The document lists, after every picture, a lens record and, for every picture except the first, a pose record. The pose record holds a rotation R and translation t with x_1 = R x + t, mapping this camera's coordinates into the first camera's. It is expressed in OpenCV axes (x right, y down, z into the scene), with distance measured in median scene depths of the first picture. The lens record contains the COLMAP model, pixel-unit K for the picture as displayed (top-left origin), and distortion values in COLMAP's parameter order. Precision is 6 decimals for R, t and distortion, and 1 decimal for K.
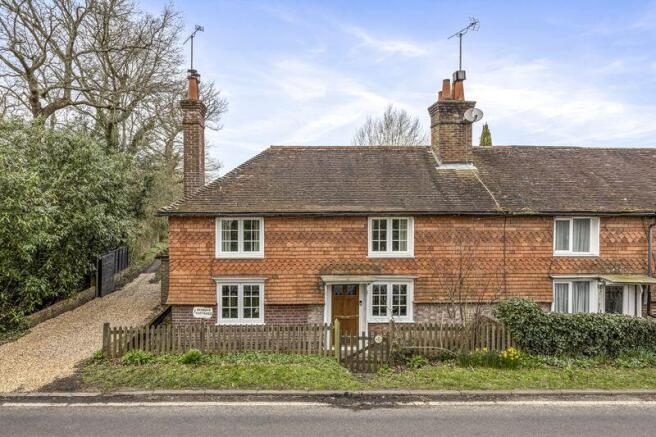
lens RADIAL K [[386.8, 0, 327.9], [0, 386.8, 219.8], [0, 0, 1]] dist [-0.001650, -0.001903]
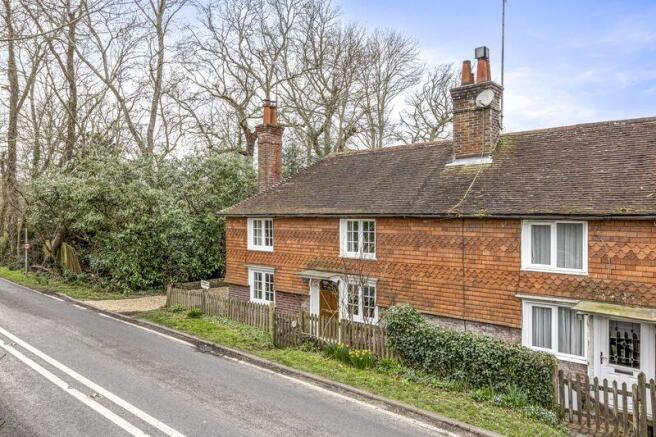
lens RADIAL K [[486.0, 0, 328.3], [0, 486.0, 216.4], [0, 0, 1]] dist [-0.012128, 0.001058]
pose [[0.727991, 0.004279, -0.685573, 0.983433], [-0.012147, 0.999904, -0.006657, -0.004698], [0.685479, 0.013174, 0.727973, 0.003103]]
